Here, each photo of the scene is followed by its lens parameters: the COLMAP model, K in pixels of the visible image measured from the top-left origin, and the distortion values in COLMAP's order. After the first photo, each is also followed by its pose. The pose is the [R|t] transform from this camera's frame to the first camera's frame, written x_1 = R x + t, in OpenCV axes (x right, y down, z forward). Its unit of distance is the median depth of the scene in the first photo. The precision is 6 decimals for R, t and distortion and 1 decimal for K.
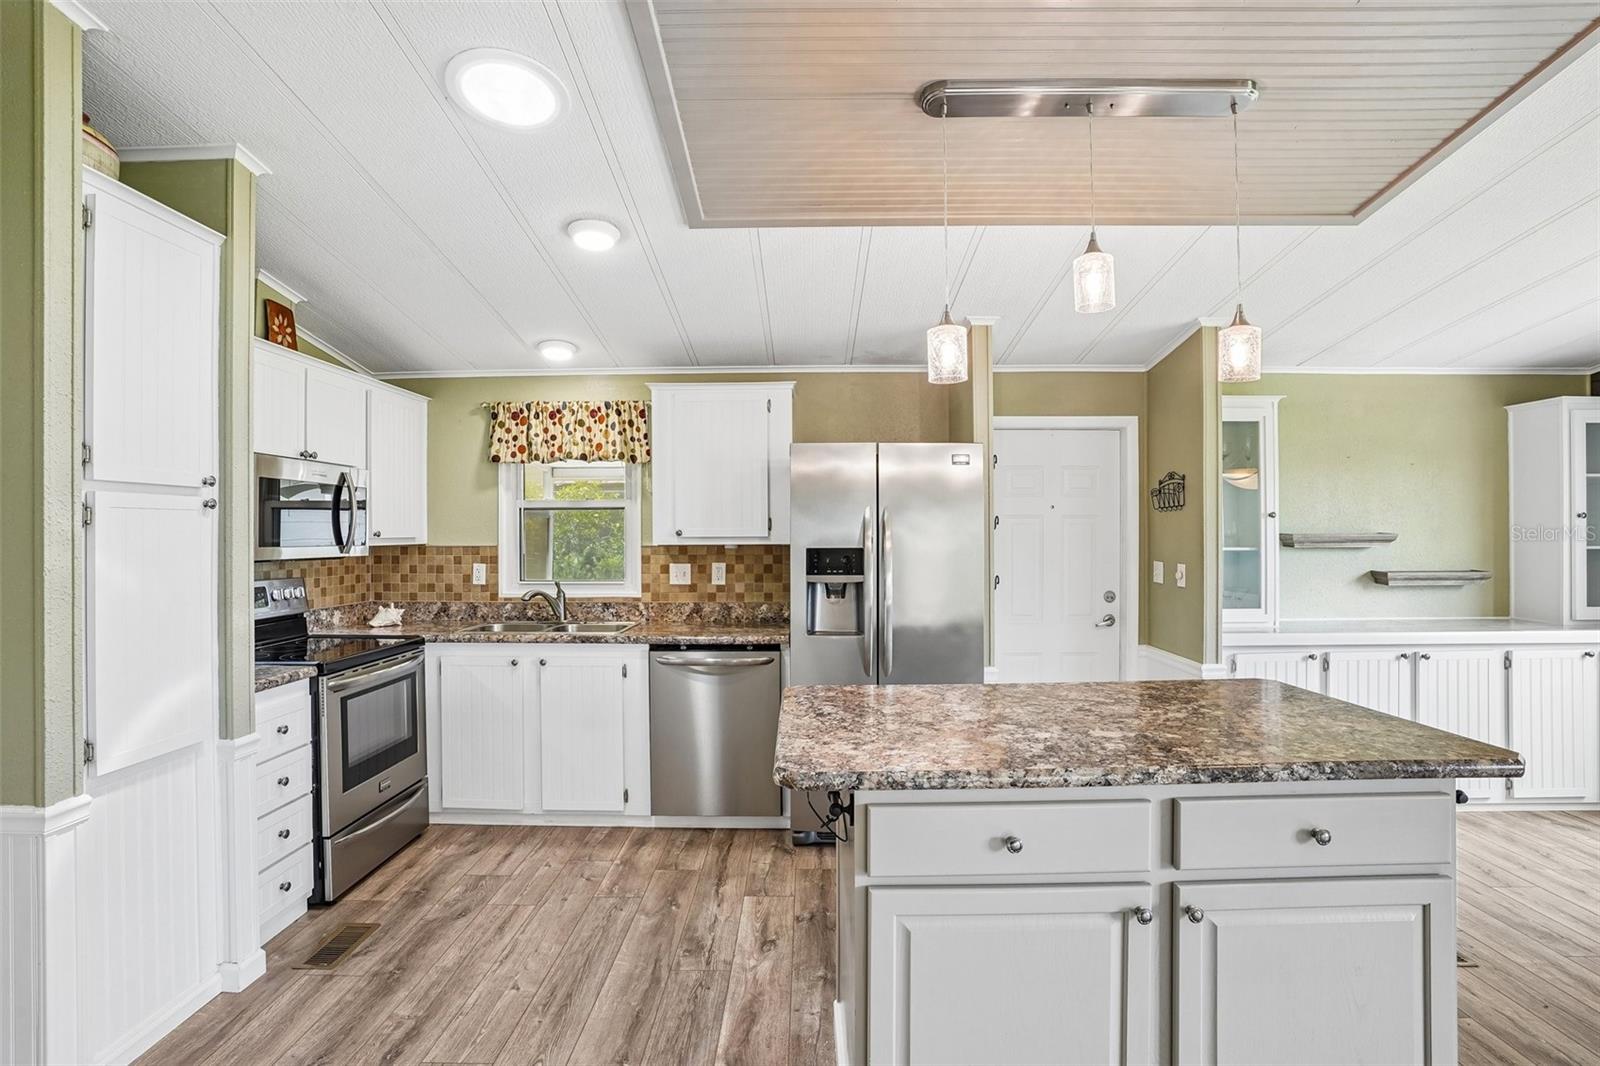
lens RADIAL K [[786.3, 0, 800.8], [0, 786.3, 530.3], [0, 0, 1]] dist [-0.053917, 0.004424]
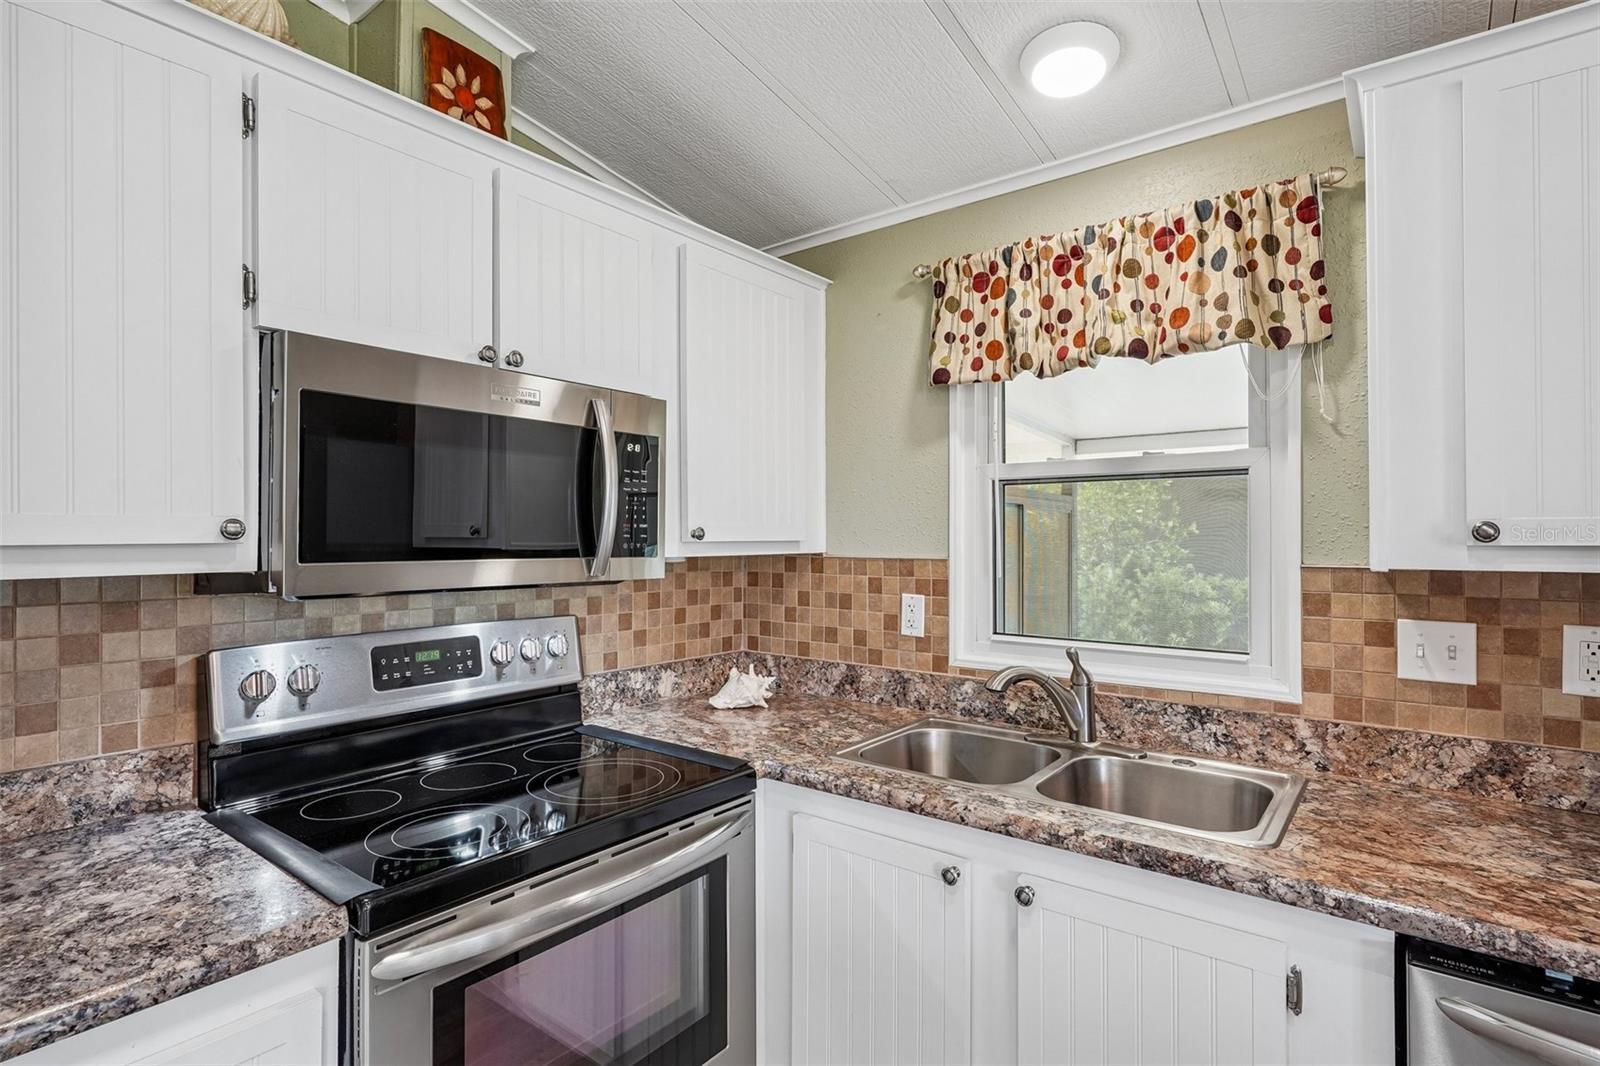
lens RADIAL K [[804.6, 0, 787.2], [0, 804.6, 531.0], [0, 0, 1]] dist [0.010514, -0.000850]
pose [[0.790655, -0.000284, -0.612262, -0.163905], [-0.001445, 0.999996, -0.002330, 0.003869], [0.612261, 0.002727, 0.790651, 0.552213]]
